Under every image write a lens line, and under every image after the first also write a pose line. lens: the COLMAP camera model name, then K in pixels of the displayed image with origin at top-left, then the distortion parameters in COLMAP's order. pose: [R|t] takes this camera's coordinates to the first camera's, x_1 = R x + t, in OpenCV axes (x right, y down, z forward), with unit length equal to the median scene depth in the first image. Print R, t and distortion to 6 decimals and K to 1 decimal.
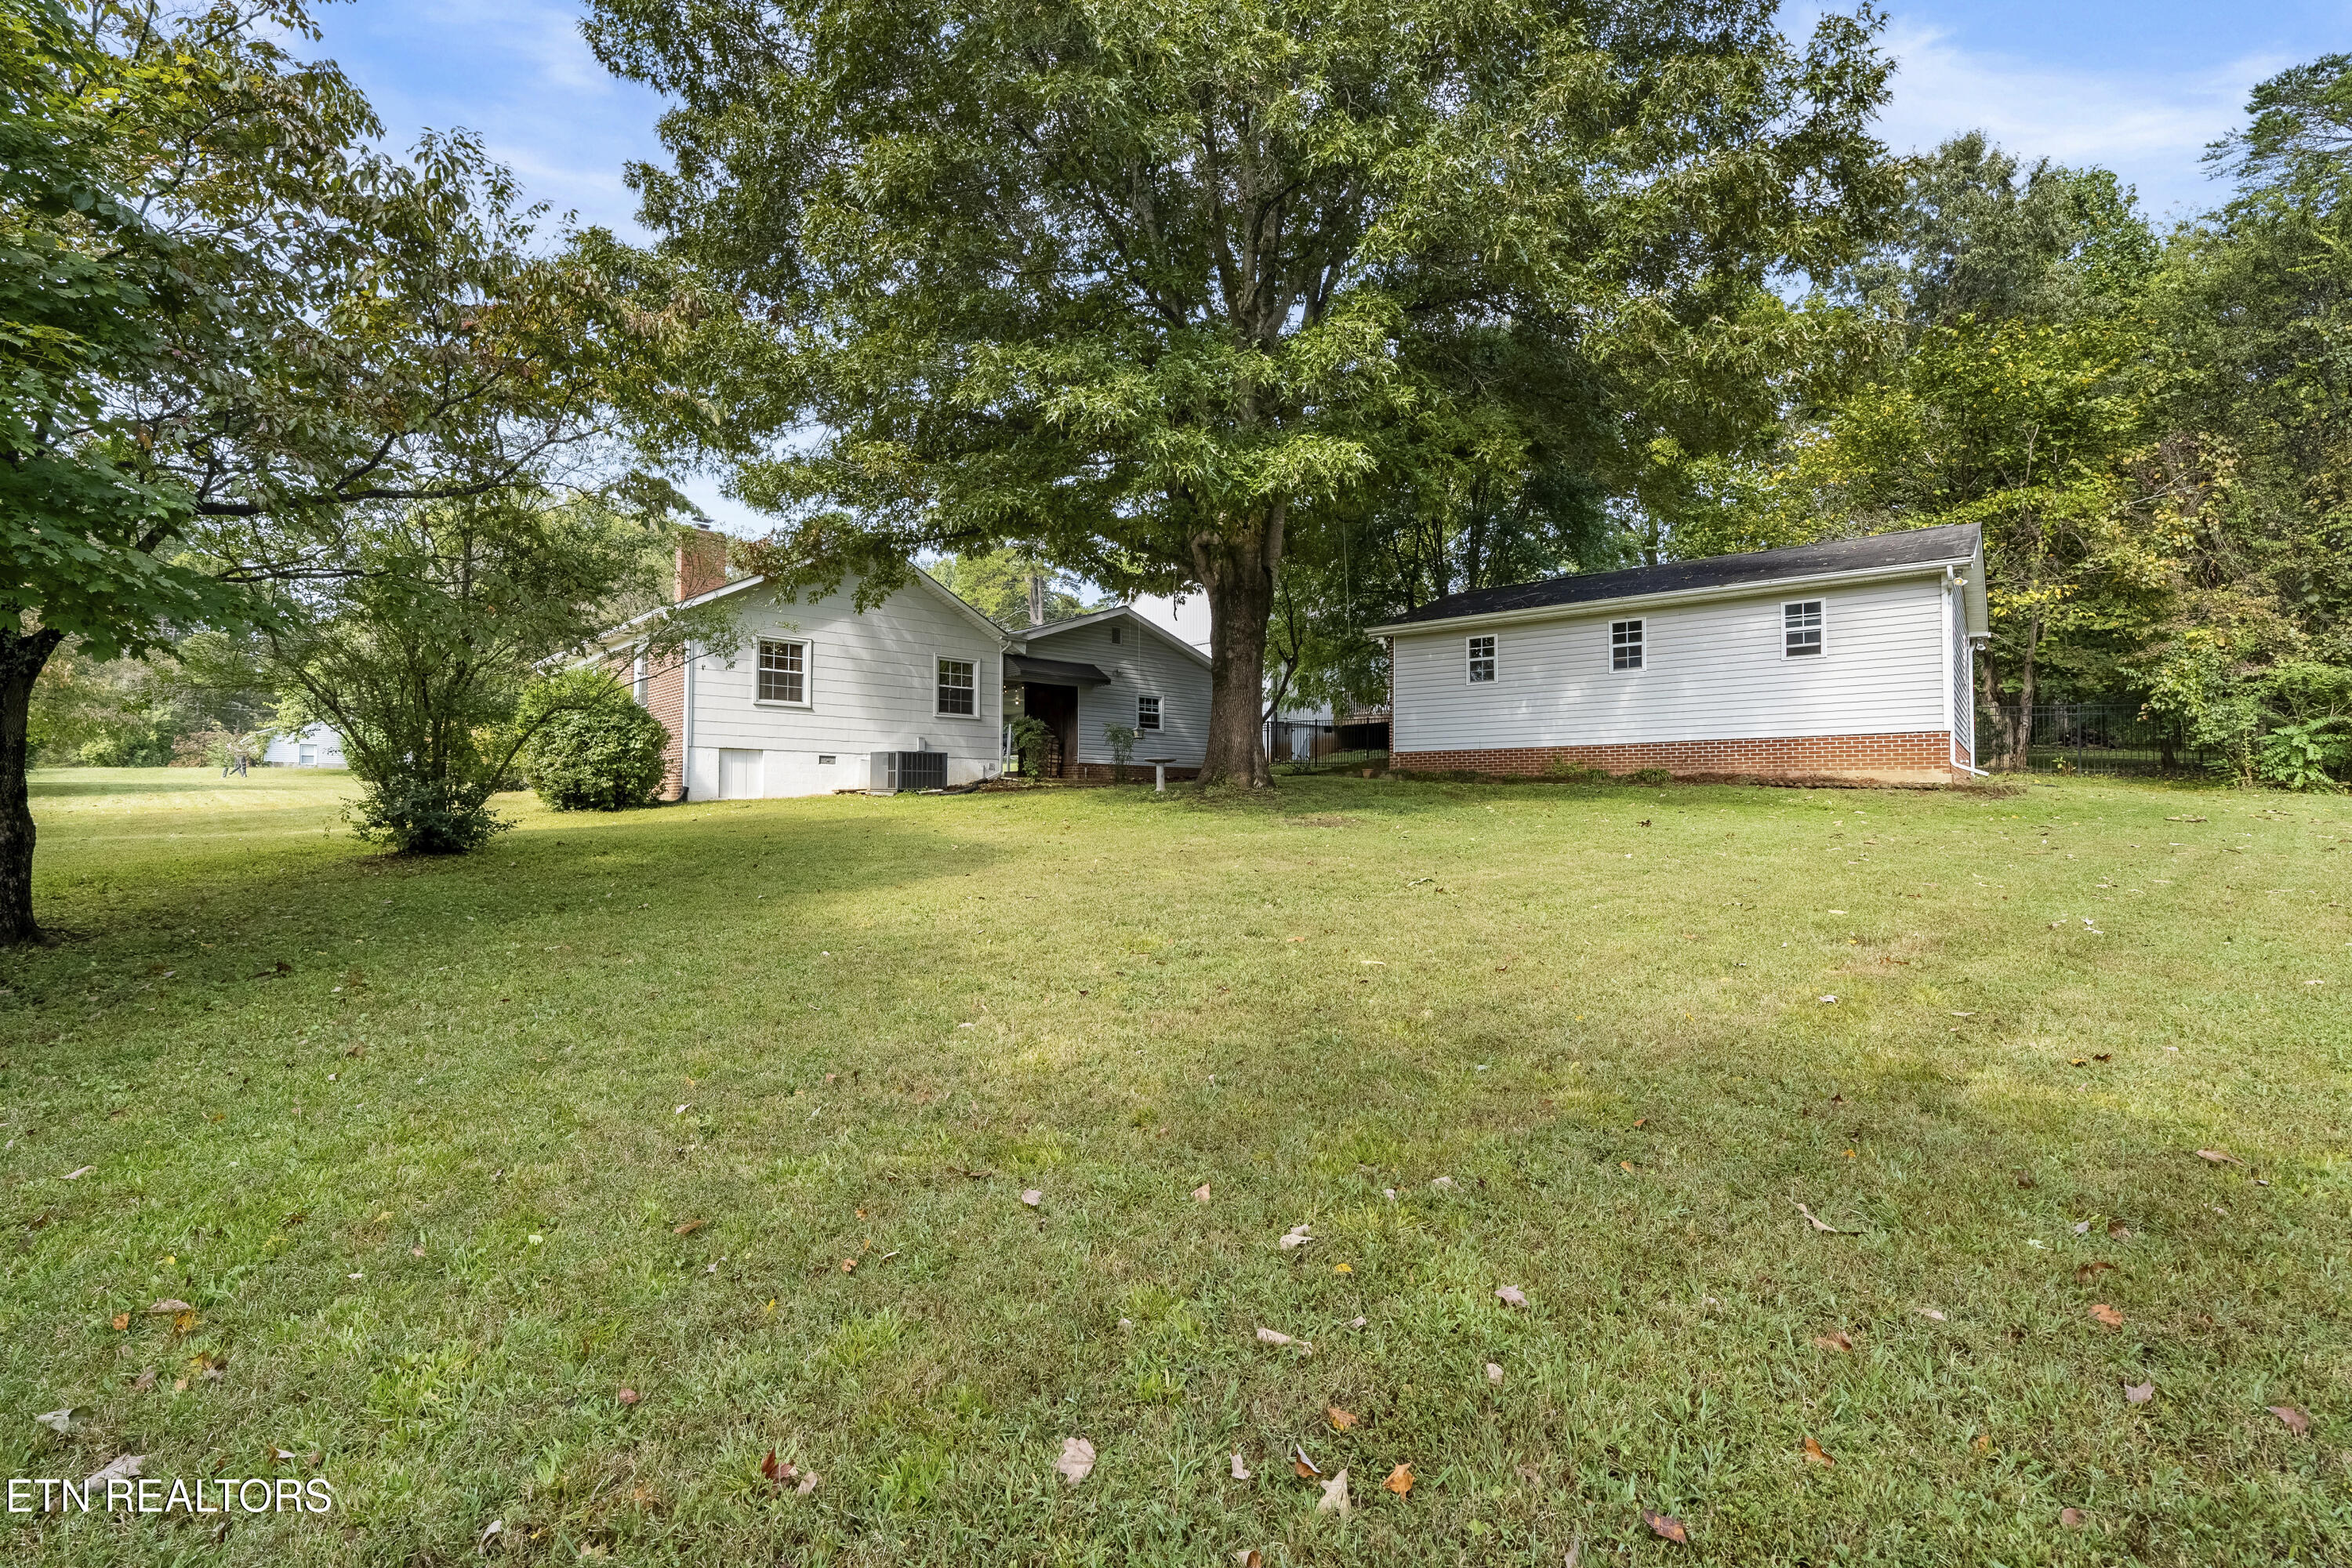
lens RADIAL K [[1054.9, 0, 1177.3], [0, 1054.9, 780.0], [0, 0, 1]] dist [-0.000160, 0.001519]
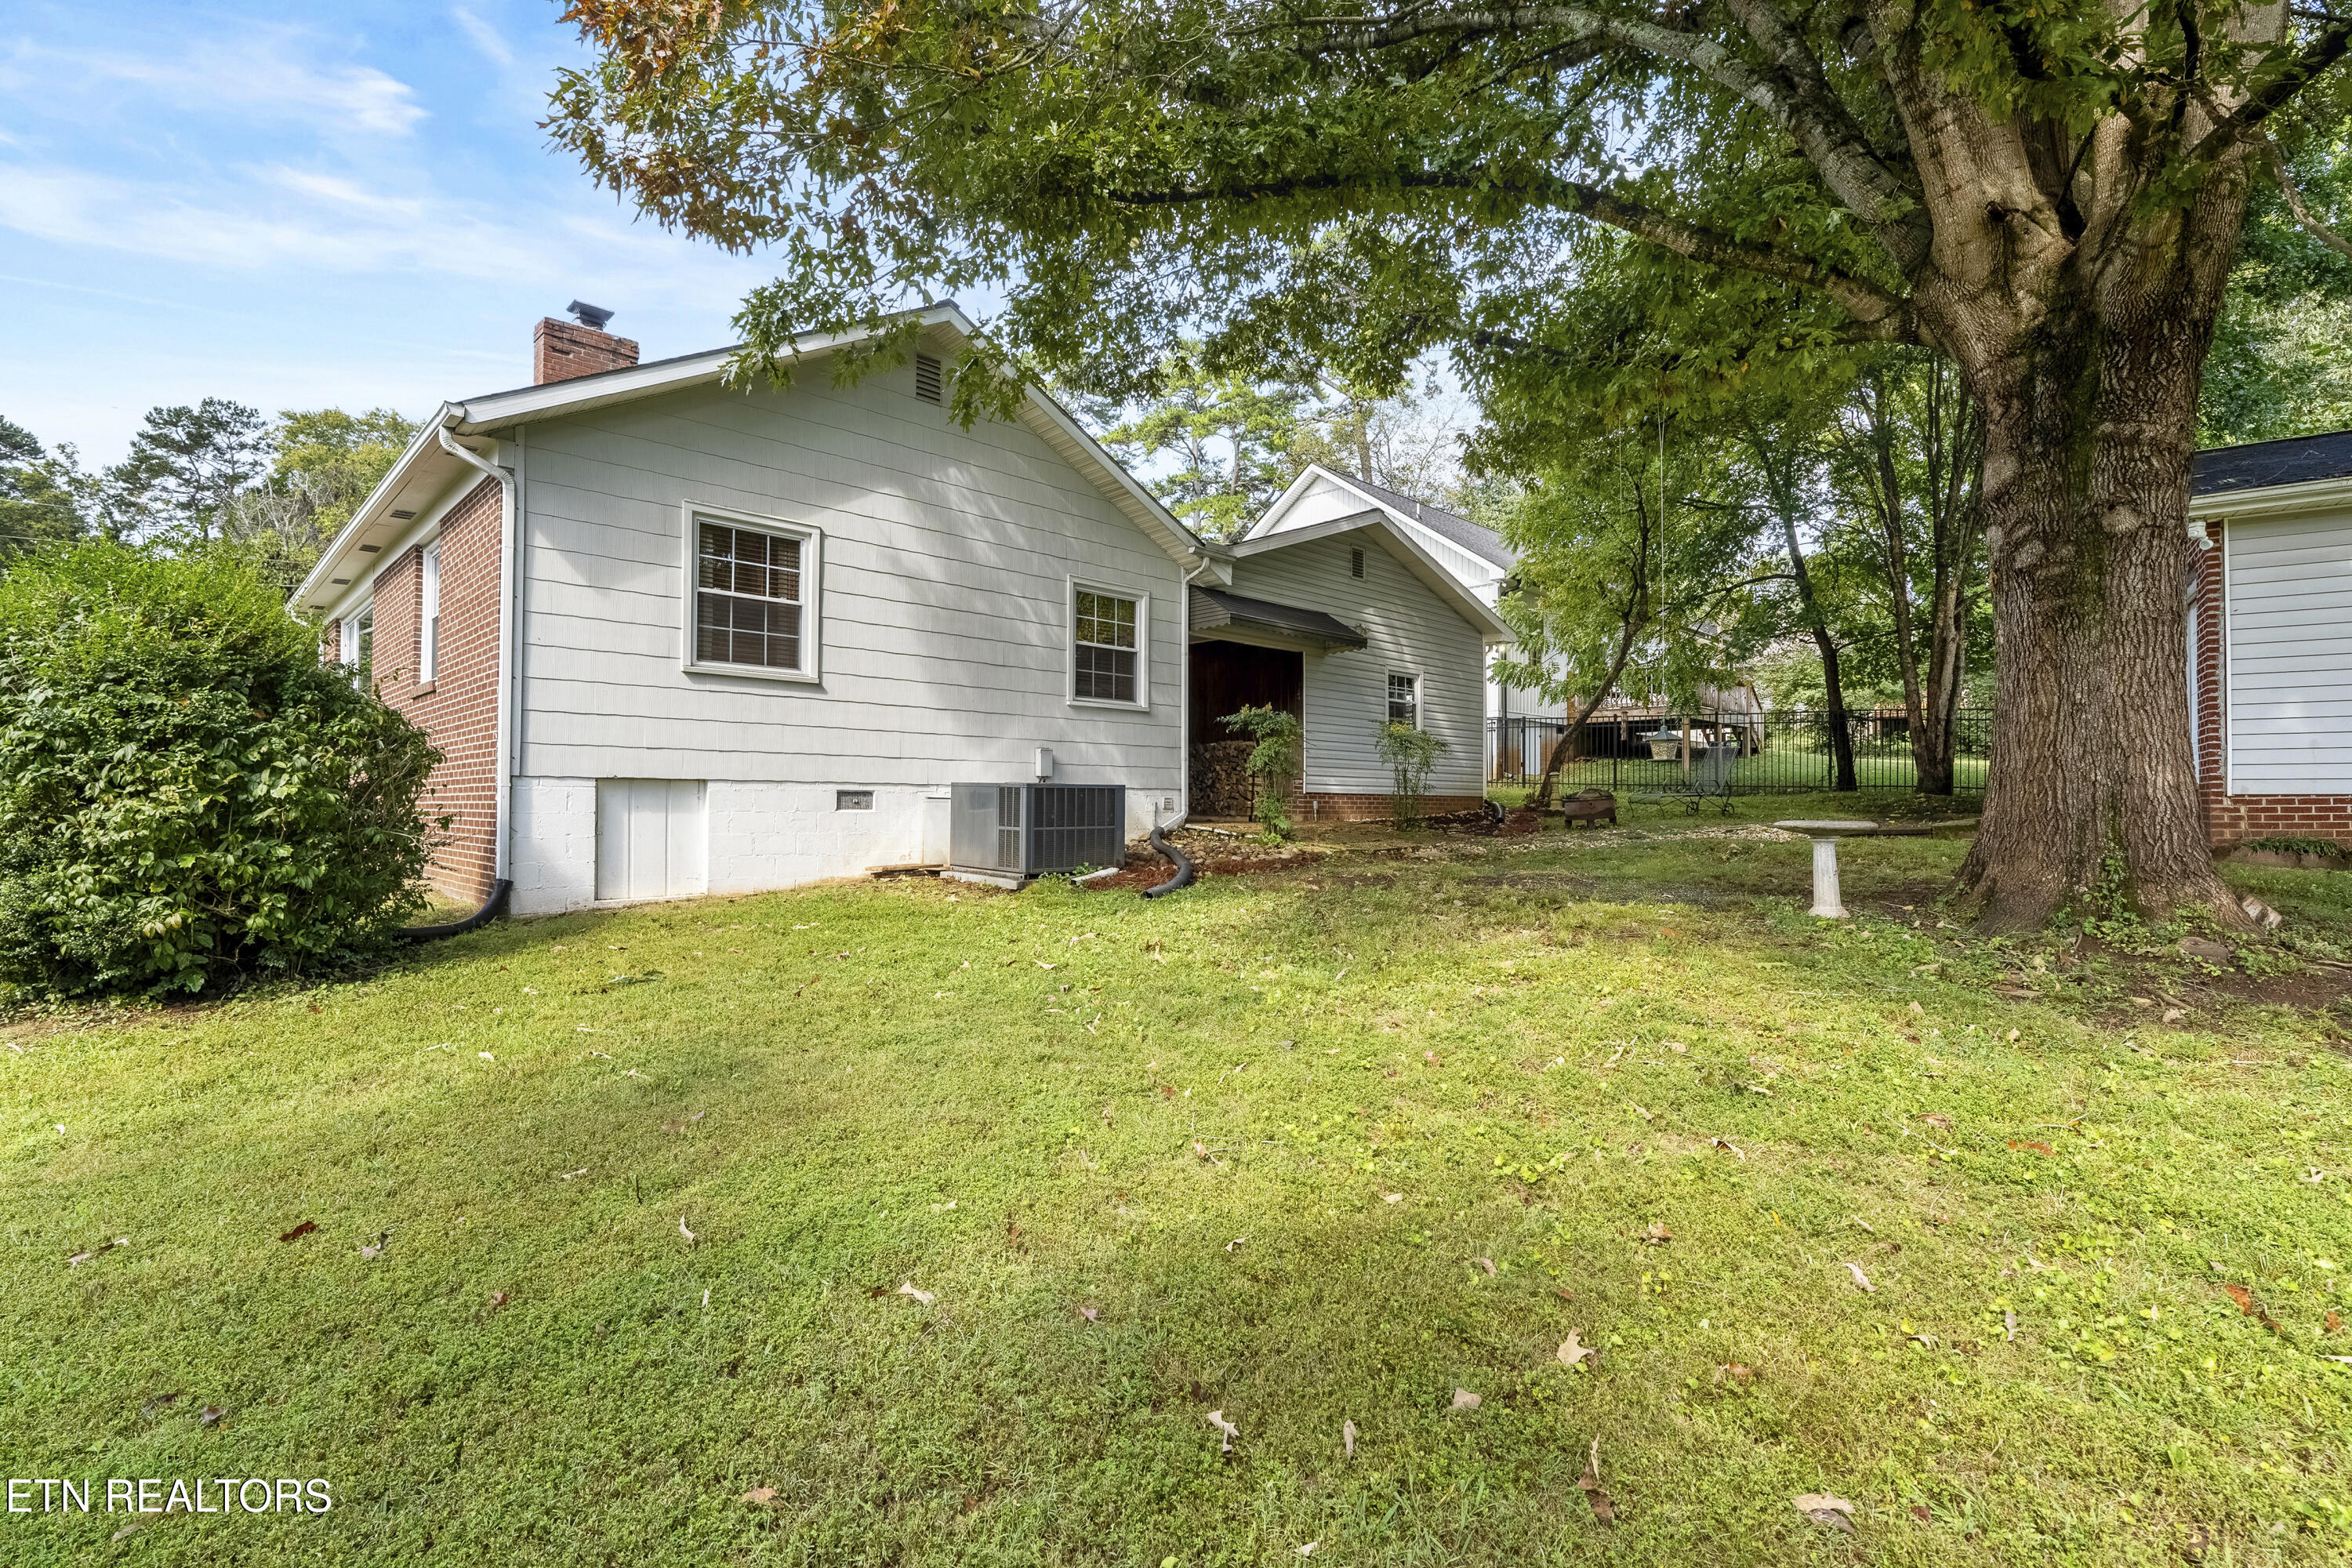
lens RADIAL K [[1054.9, 0, 1172.9], [0, 1054.9, 784.9], [0, 0, 1]] dist [-0.000160, 0.001519]
pose [[0.999760, 0.005797, 0.021145, -0.208571], [-0.006043, 0.999914, 0.011622, -0.031944], [-0.021076, -0.011747, 0.999709, 0.556858]]
